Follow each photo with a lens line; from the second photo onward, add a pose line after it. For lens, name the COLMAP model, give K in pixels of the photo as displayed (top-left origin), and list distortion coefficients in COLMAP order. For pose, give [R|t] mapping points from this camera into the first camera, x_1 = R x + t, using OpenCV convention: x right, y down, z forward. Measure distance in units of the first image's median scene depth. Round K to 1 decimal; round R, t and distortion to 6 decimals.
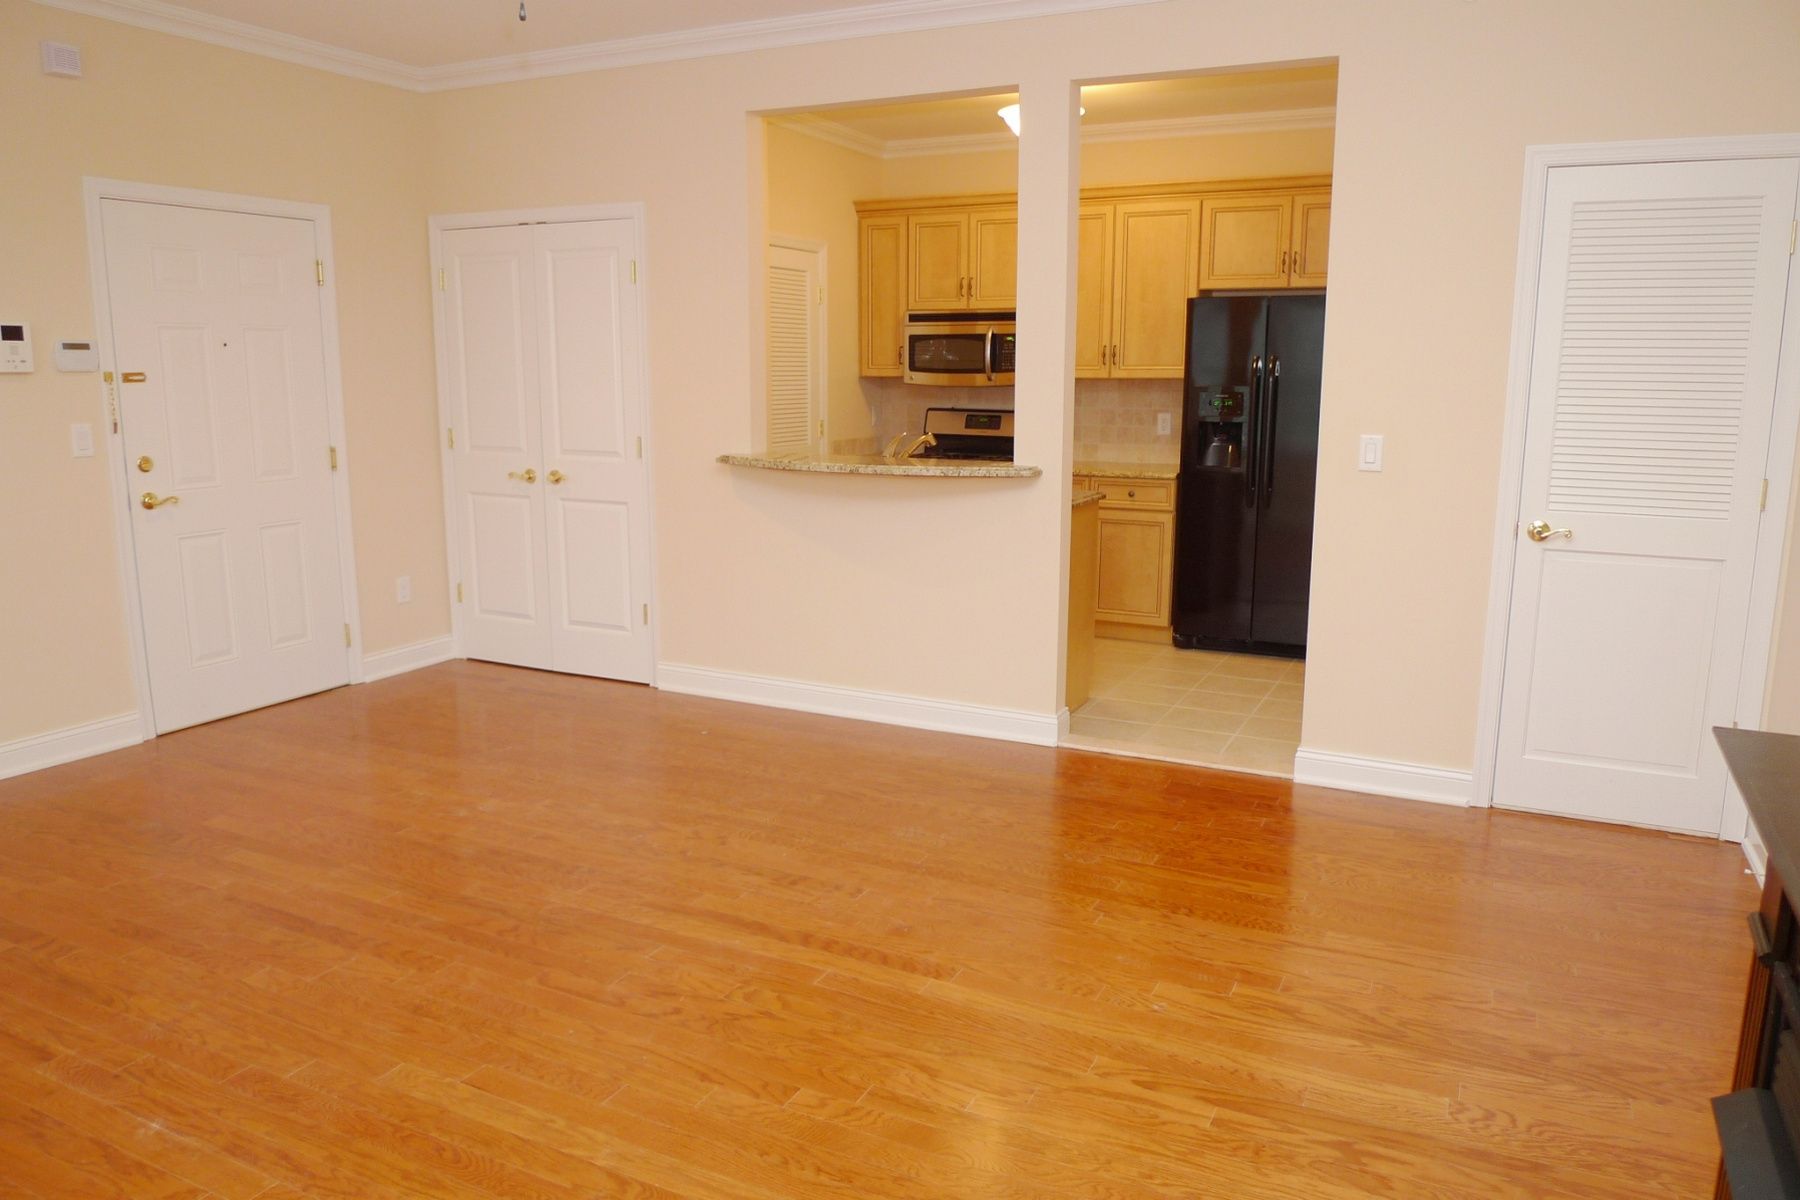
lens RADIAL K [[1250.6, 0, 906.6], [0, 1250.6, 599.2], [0, 0, 1]] dist [-0.035017, -0.006621]
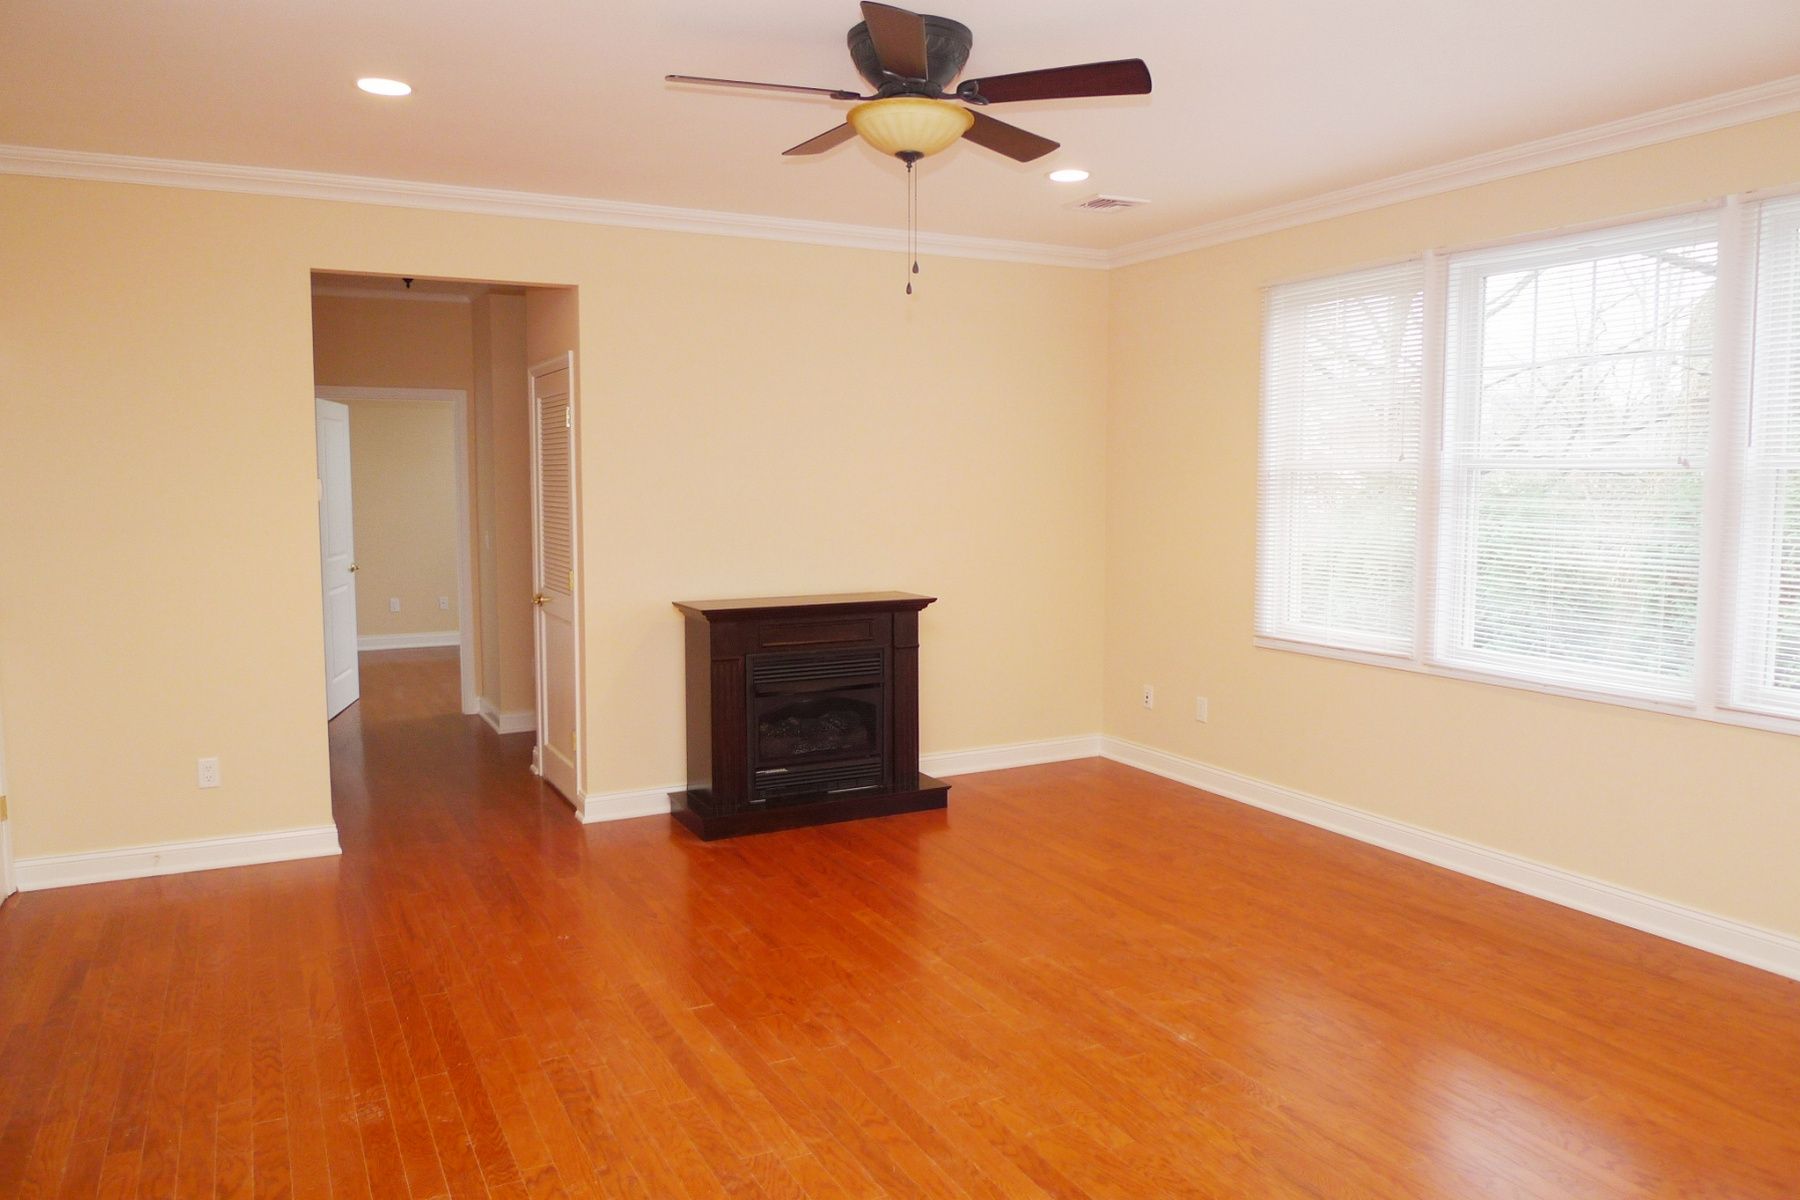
lens RADIAL K [[1250.6, 0, 906.6], [0, 1250.6, 599.2], [0, 0, 1]] dist [-0.035017, -0.006621]
pose [[-0.809924, -0.065434, 0.582874, -0.682838], [0.098265, 0.964575, 0.244826, -0.272809], [-0.578245, 0.255567, -0.774802, 1.278774]]
